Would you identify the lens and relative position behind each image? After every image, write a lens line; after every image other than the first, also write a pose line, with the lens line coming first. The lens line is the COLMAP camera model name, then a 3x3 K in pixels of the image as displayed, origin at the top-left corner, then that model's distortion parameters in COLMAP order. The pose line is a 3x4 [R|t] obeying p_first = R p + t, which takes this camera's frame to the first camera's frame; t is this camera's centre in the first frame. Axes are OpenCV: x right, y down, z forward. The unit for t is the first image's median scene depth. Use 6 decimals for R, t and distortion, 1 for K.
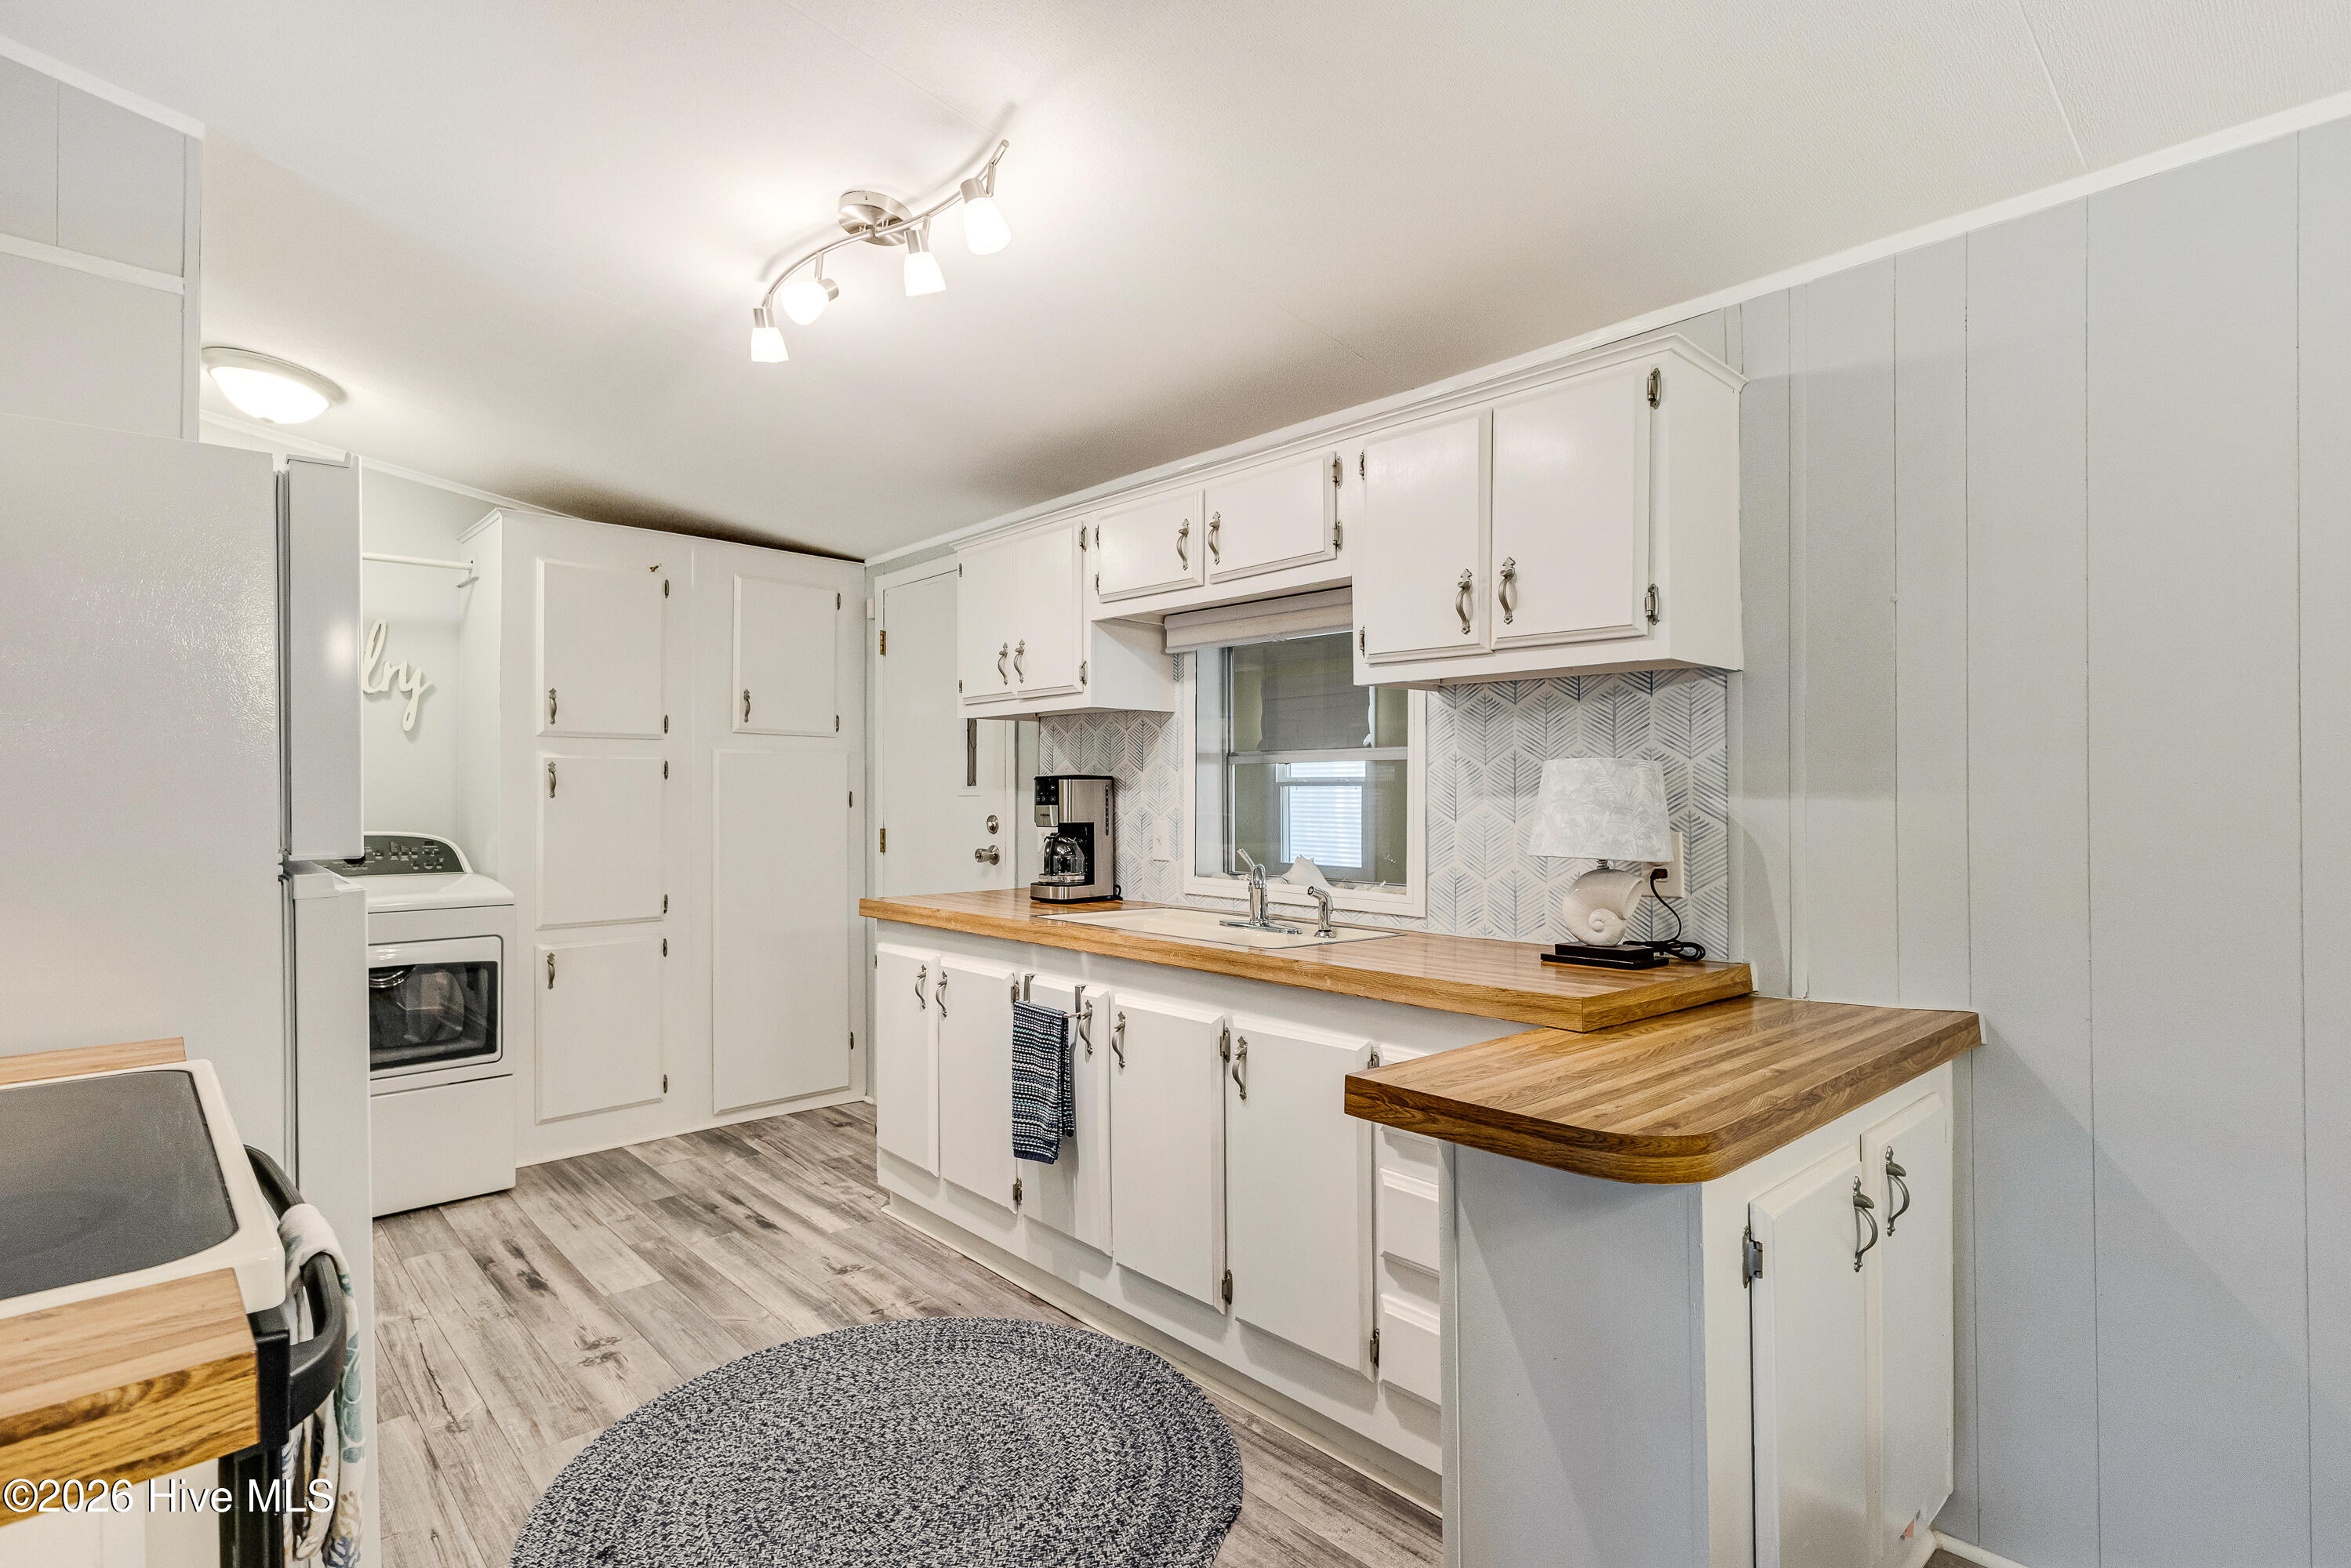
lens RADIAL K [[1154.3, 0, 1175.5], [0, 1154.3, 784.0], [0, 0, 1]] dist [0.003224, 0.000323]
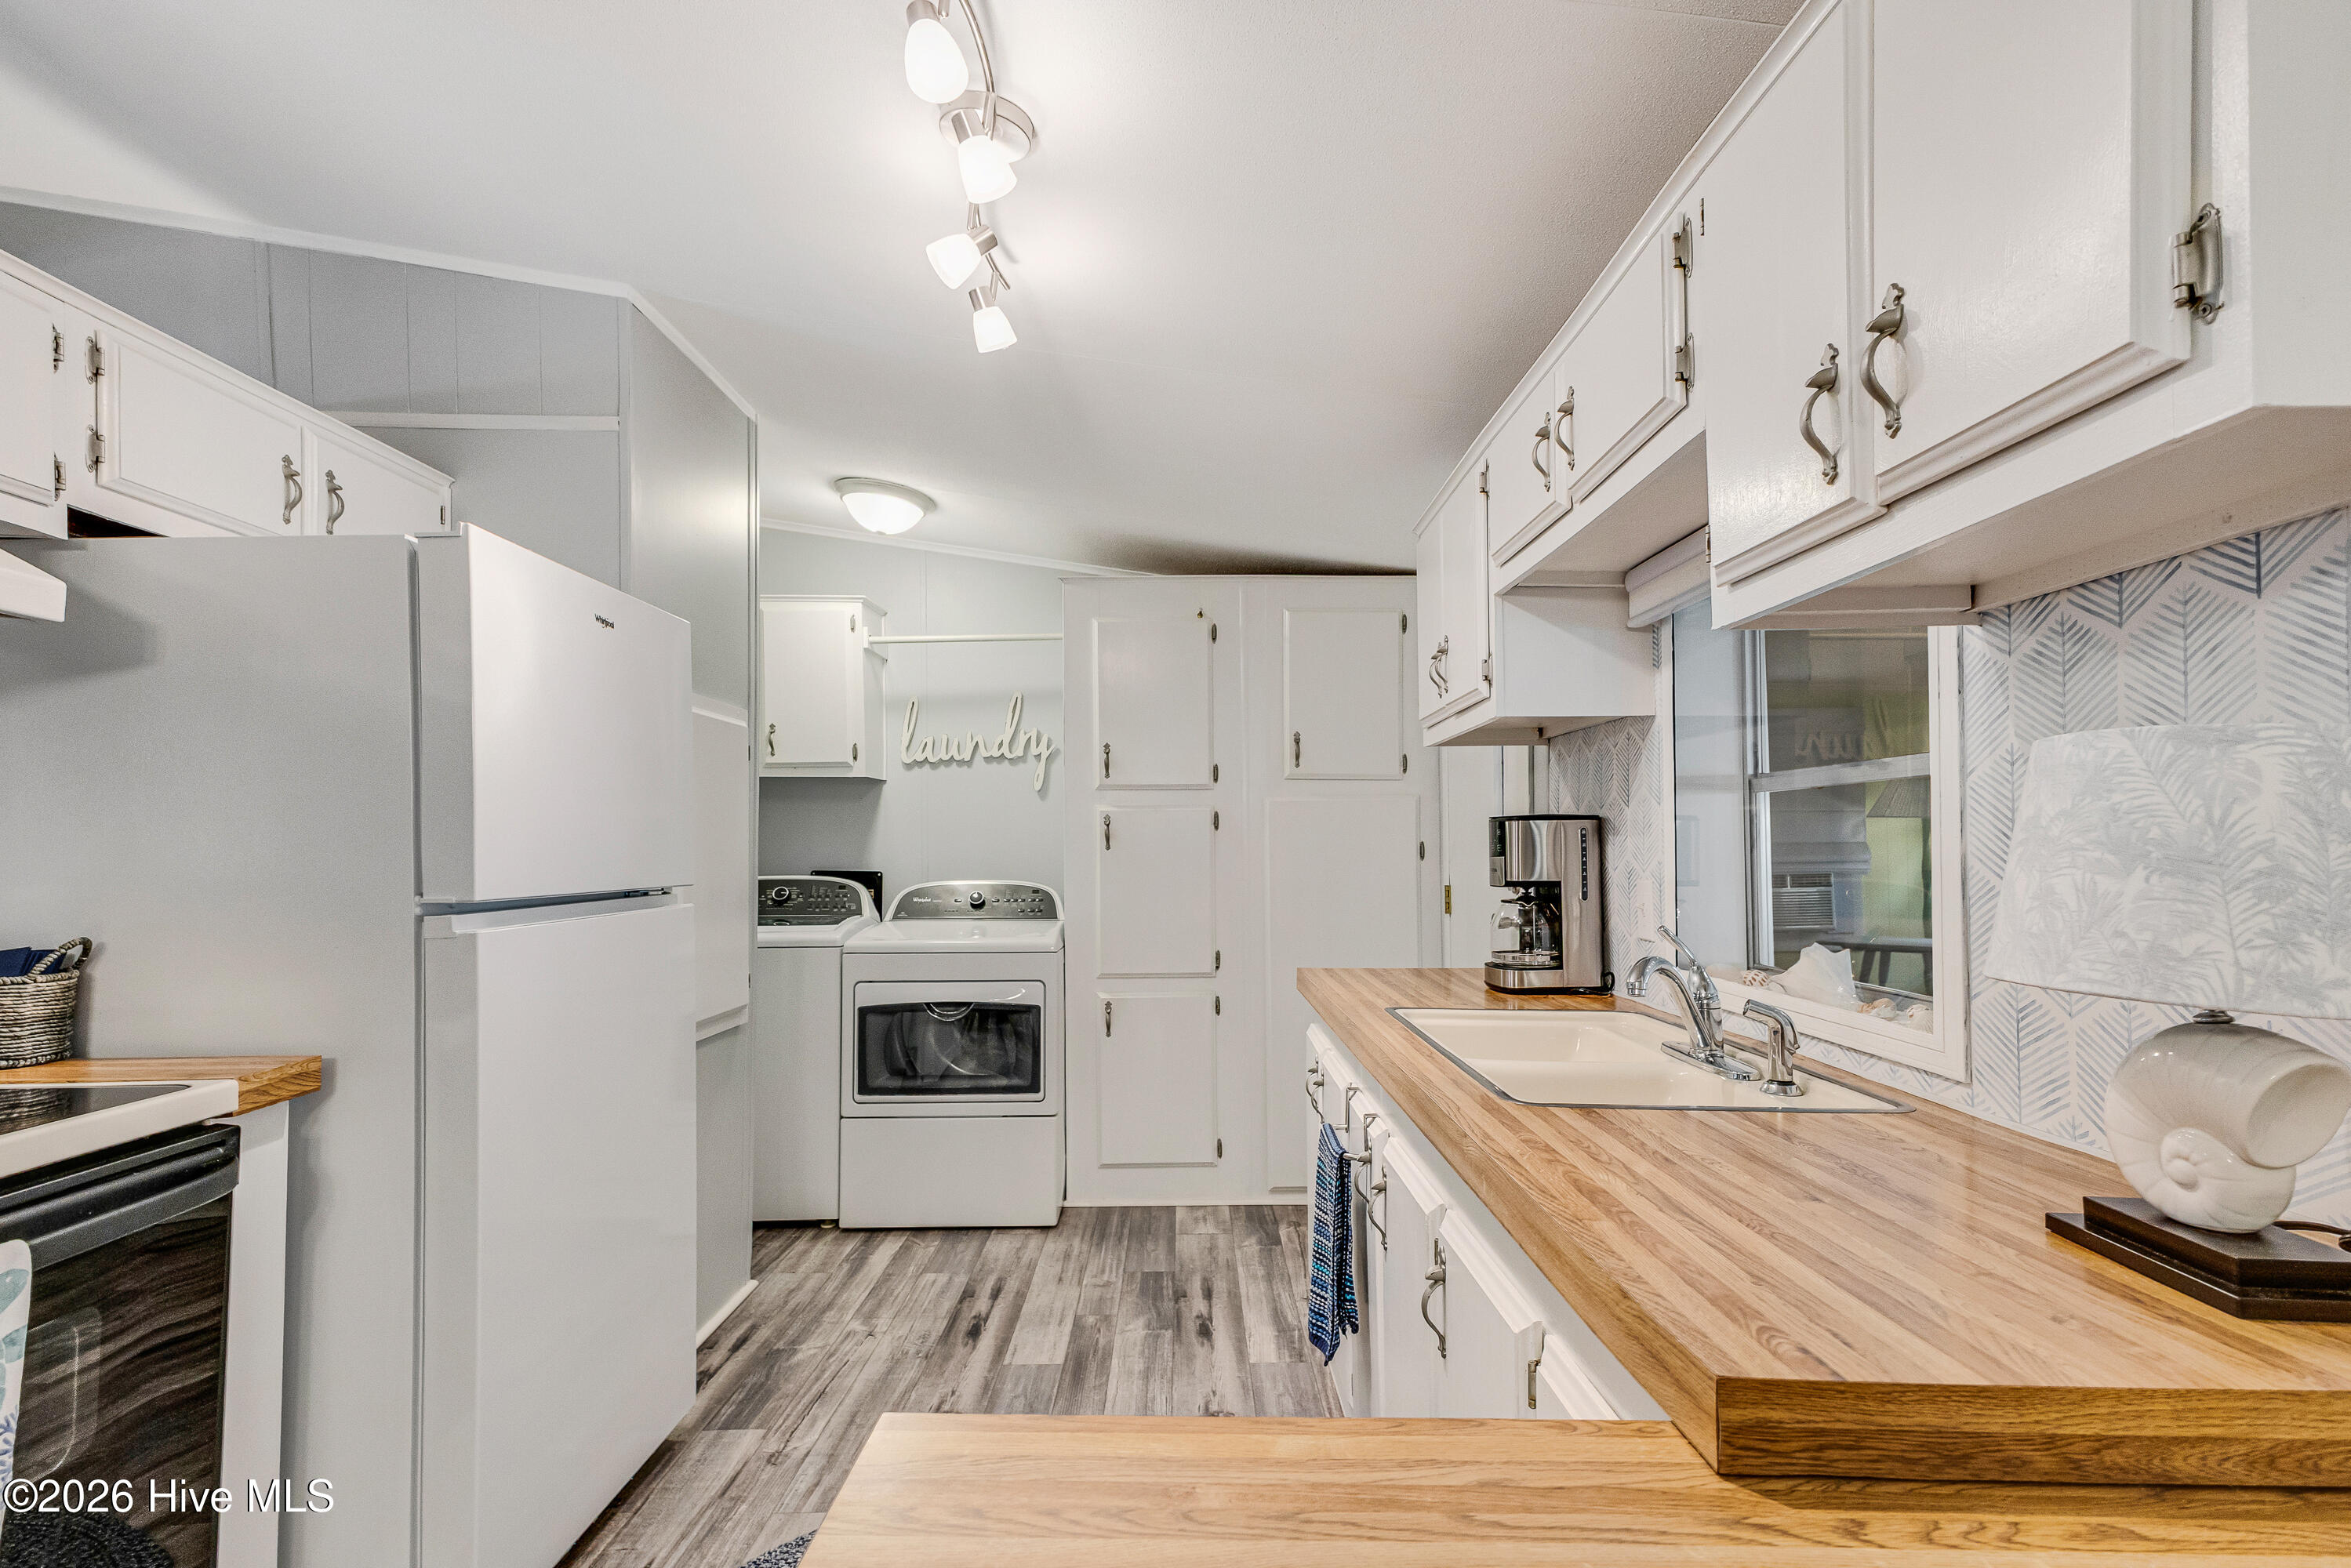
lens RADIAL K [[1178.8, 0, 1170.0], [0, 1178.8, 813.3], [0, 0, 1]] dist [0.002904, -0.000303]
pose [[0.732827, -0.024437, -0.679976, 0.248437], [0.009859, 0.999631, -0.025299, 0.007682], [0.680344, 0.011836, 0.732798, 0.314025]]
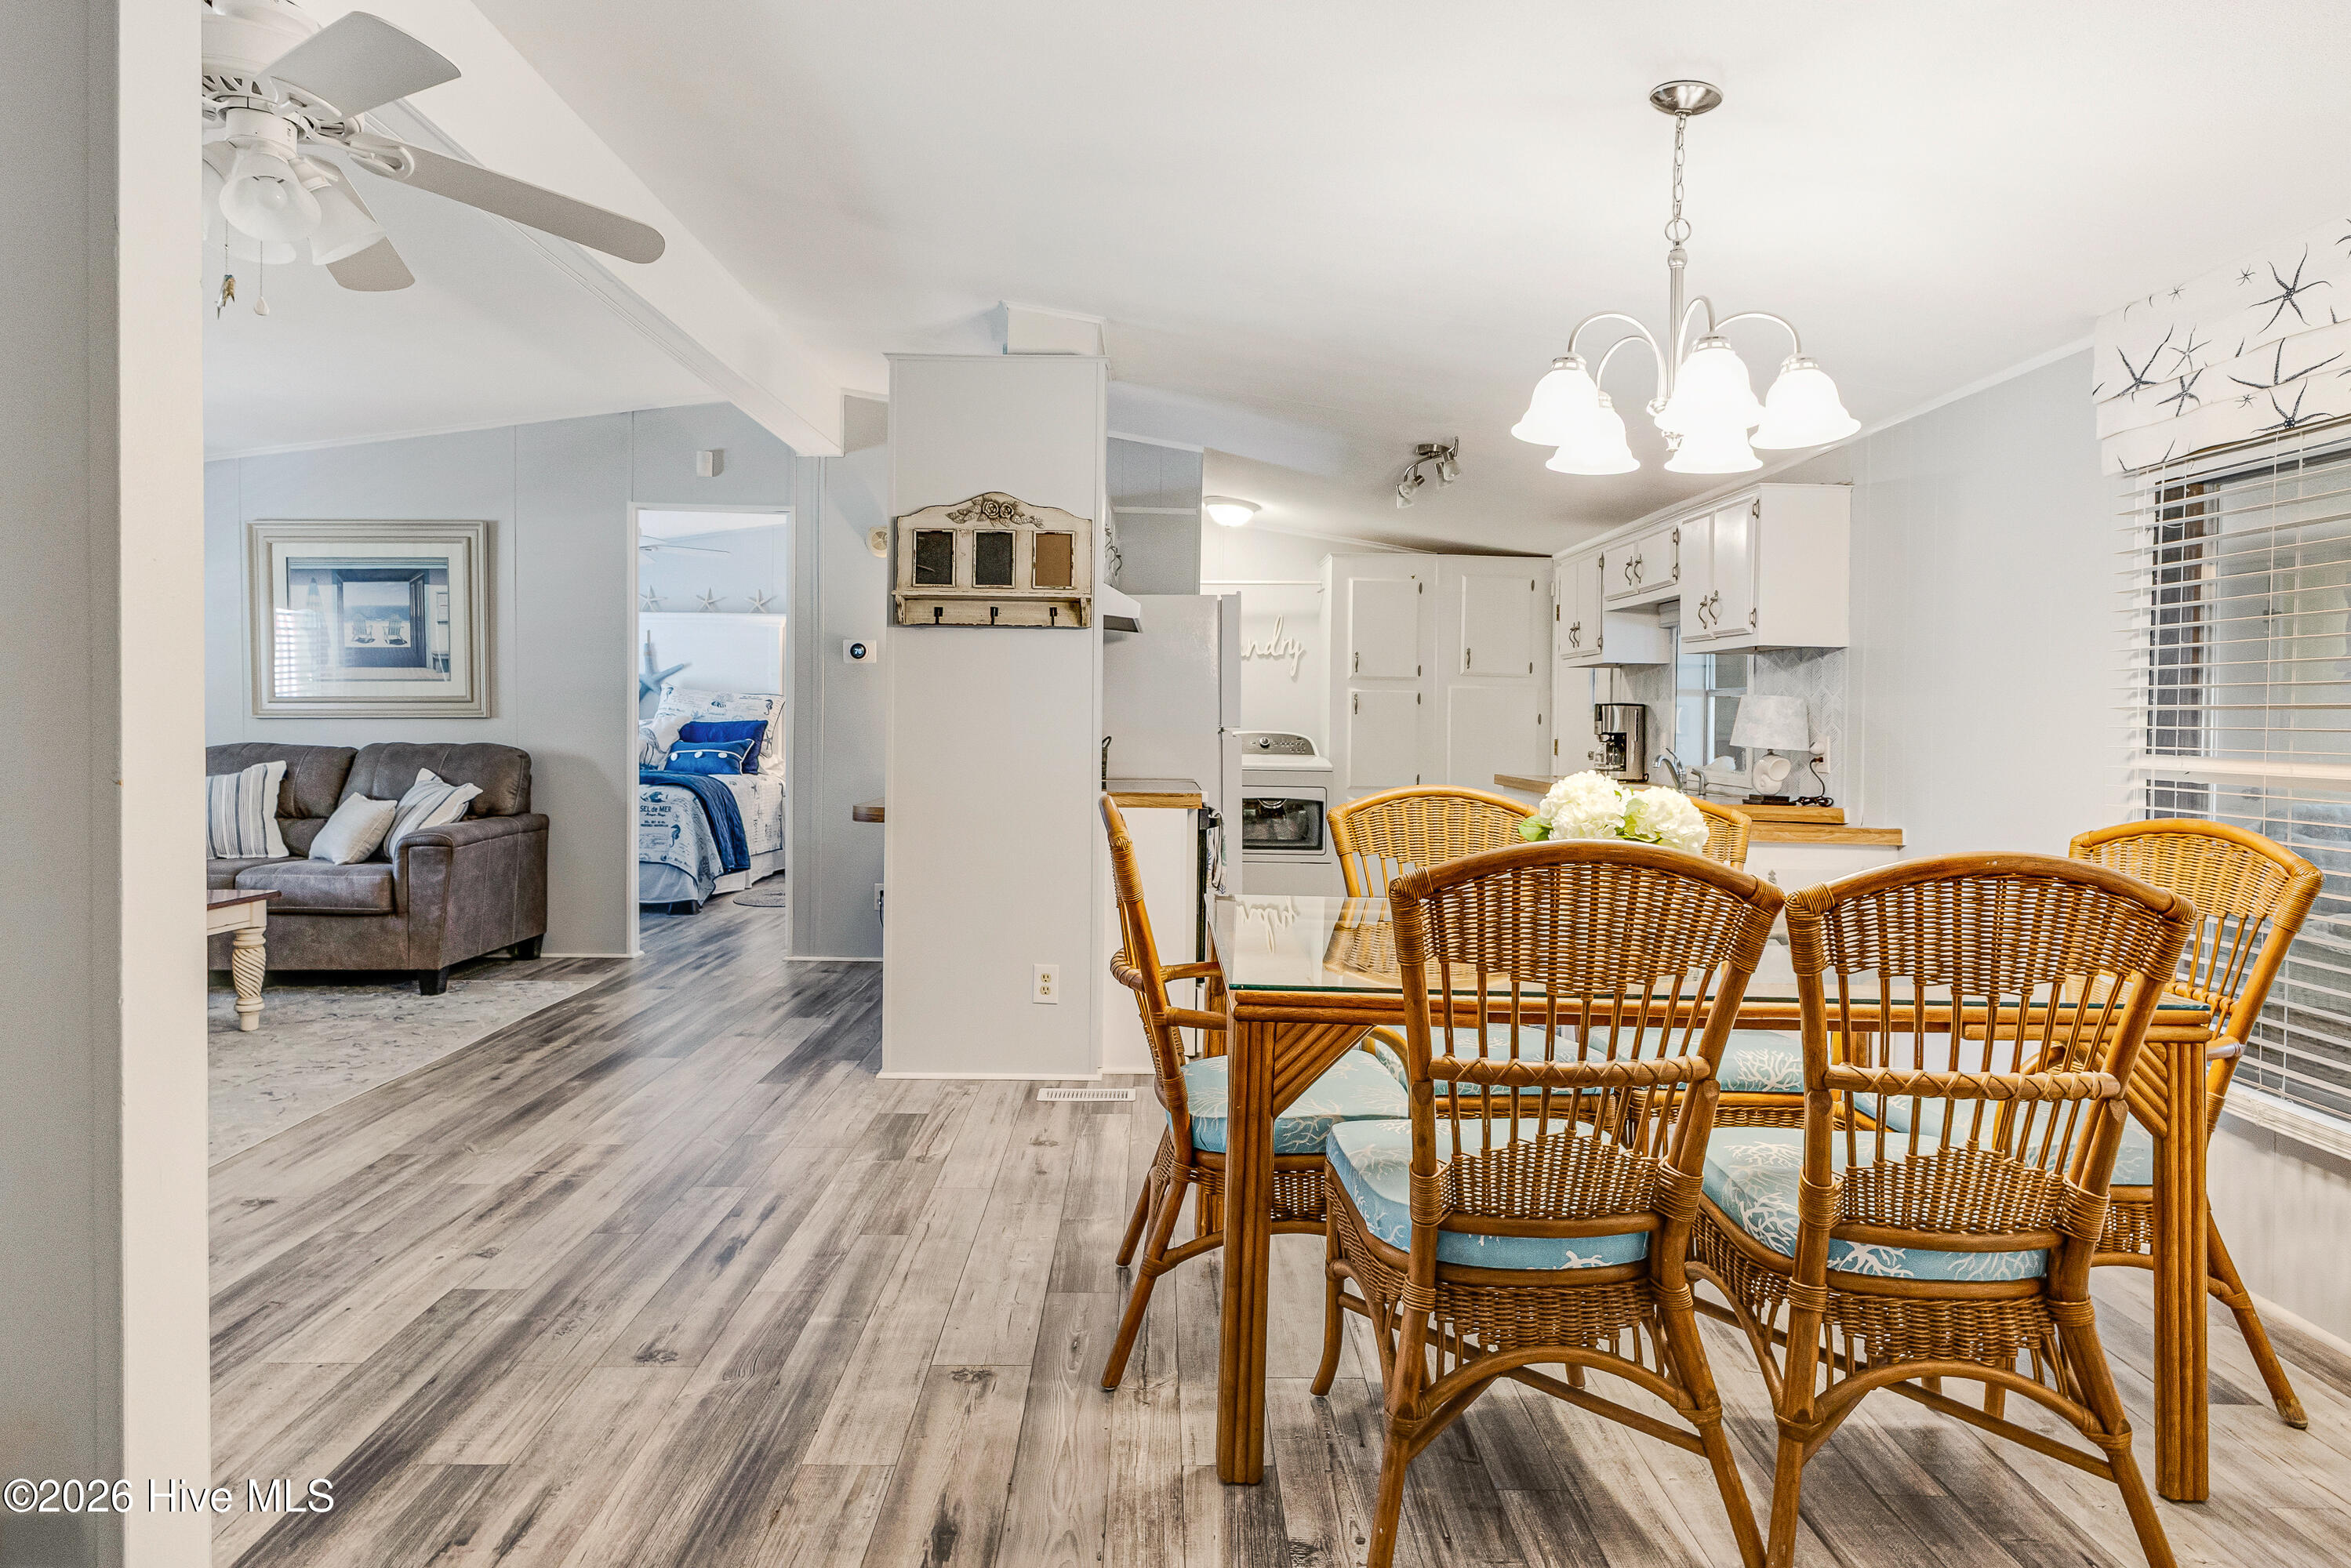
lens RADIAL K [[1317.9, 0, 1180.7], [0, 1317.9, 756.7], [0, 0, 1]] dist [0.043115, -0.000045]
pose [[0.743243, 0.031898, -0.668261, 0.703733], [-0.006763, 0.999170, 0.040171, -0.003058], [0.668988, -0.025337, 0.742841, -0.779505]]
